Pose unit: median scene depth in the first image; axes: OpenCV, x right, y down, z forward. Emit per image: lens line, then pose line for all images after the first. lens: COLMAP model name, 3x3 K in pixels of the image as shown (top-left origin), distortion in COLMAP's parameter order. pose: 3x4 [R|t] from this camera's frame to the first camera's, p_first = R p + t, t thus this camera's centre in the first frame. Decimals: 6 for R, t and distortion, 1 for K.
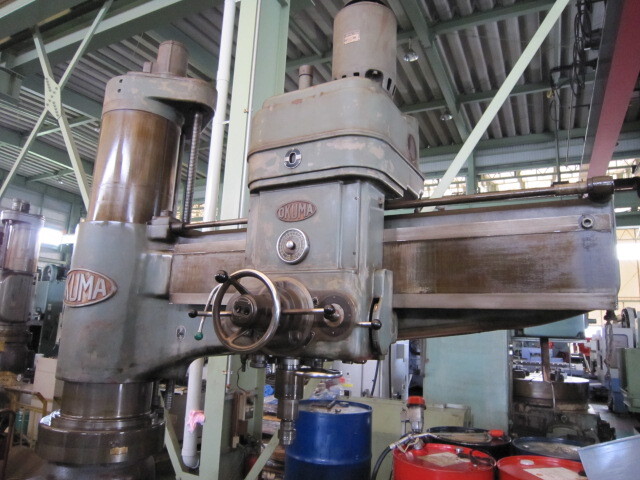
lens RADIAL K [[454.8, 0, 320.0], [0, 454.8, 240.0], [0, 0, 1]] dist [-0.061909, 0.025640]
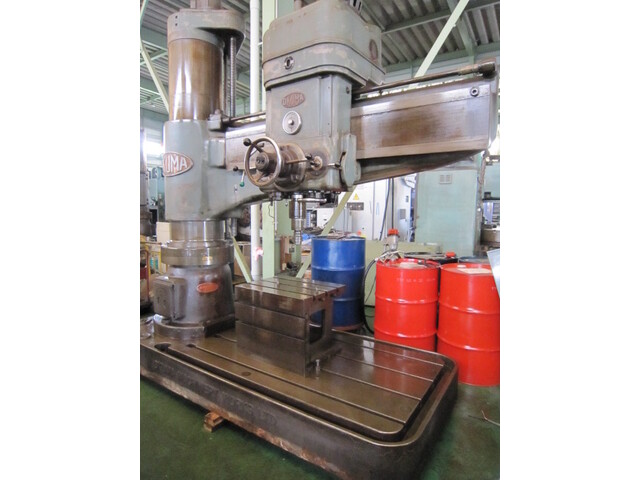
lens RADIAL K [[341.6, 0, 320.0], [0, 341.6, 240.0], [0, 0, 1]] dist [-0.065690, 0.030375]
pose [[0.993924, -0.025678, -0.107030, 0.108039], [0.054581, 0.959409, 0.276687, 0.059480], [0.095581, -0.280848, 0.954981, -0.166089]]
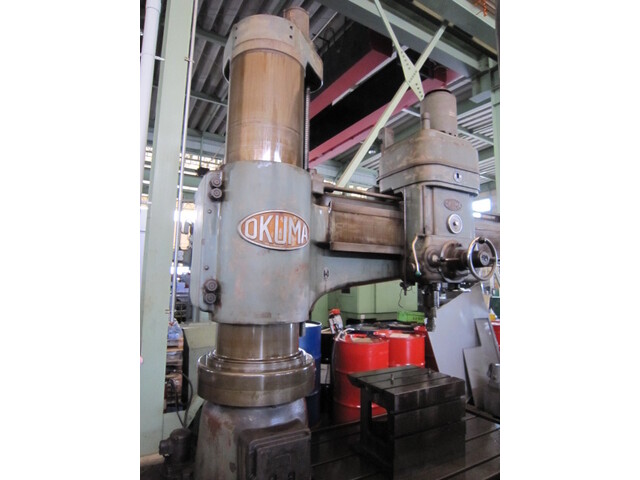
lens RADIAL K [[341.6, 0, 320.0], [0, 341.6, 240.0], [0, 0, 1]] dist [-0.065690, 0.030375]
pose [[0.531326, 0.061435, 0.844937, -1.074528], [-0.153552, 0.987831, 0.024734, 0.090956], [-0.833135, -0.142884, 0.534294, 0.506976]]
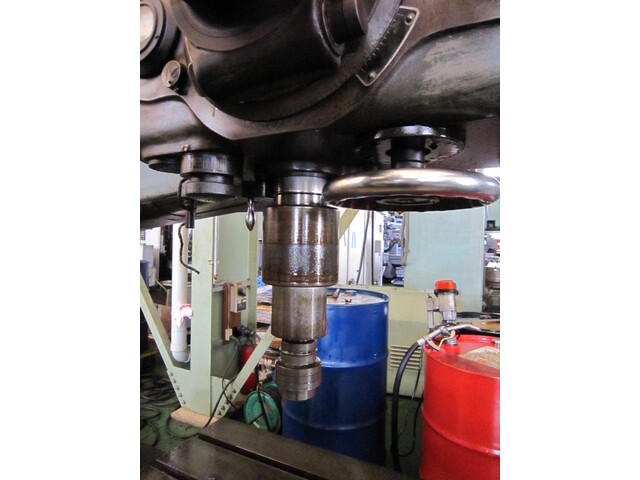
lens RADIAL K [[341.6, 0, 320.0], [0, 341.6, 240.0], [0, 0, 1]] dist [-0.065690, 0.030375]
pose [[0.998253, -0.021652, 0.054975, -0.049807], [0.010496, 0.980624, 0.195620, 0.191378], [-0.058145, -0.194701, 0.979138, 0.534076]]
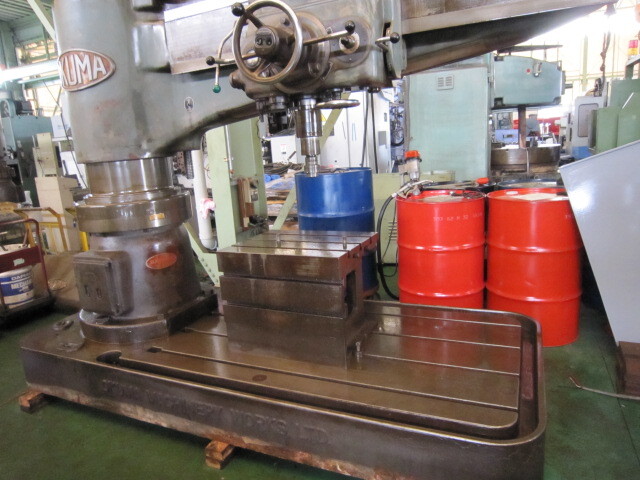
lens RADIAL K [[454.8, 0, 320.0], [0, 454.8, 240.0], [0, 0, 1]] dist [-0.061909, 0.025640]
pose [[0.991909, -0.122781, 0.032269, -0.081762], [0.099831, 0.911415, 0.399196, 0.105173], [-0.078424, -0.392745, 0.916298, -0.076132]]
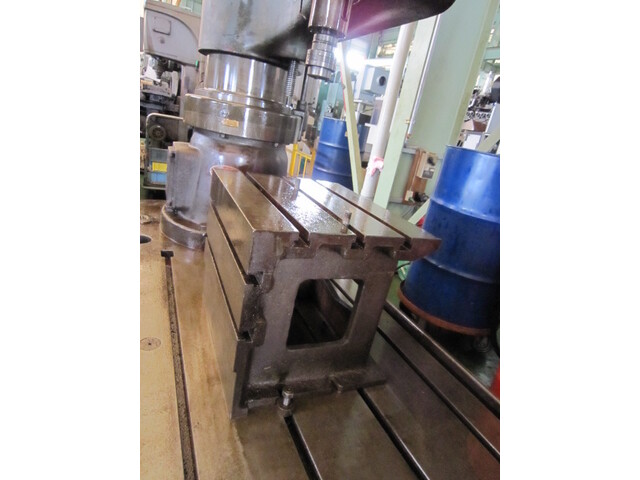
lens RADIAL K [[341.6, 0, 320.0], [0, 341.6, 240.0], [0, 0, 1]] dist [-0.065690, 0.030375]
pose [[0.787018, 0.306997, -0.535121, 0.163900], [-0.045613, 0.893976, 0.445787, 0.323616], [0.615241, -0.326434, 0.717579, 0.445969]]
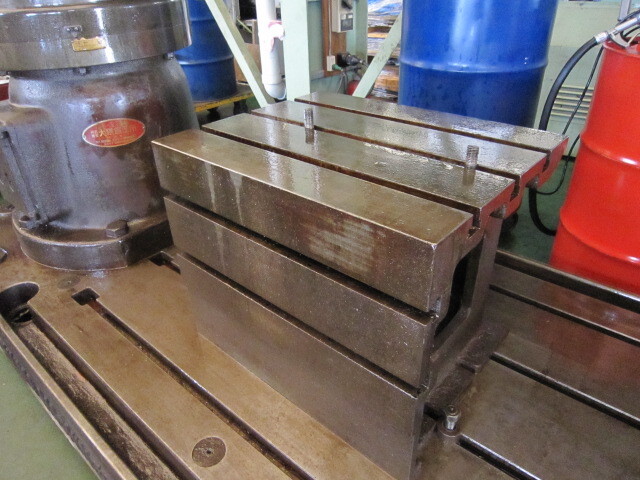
lens RADIAL K [[454.8, 0, 320.0], [0, 454.8, 240.0], [0, 0, 1]] dist [-0.061909, 0.025640]
pose [[0.971443, 0.051199, -0.231681, -0.033111], [0.117275, 0.745222, 0.656422, 0.291975], [0.206262, -0.664848, 0.717937, 0.450038]]
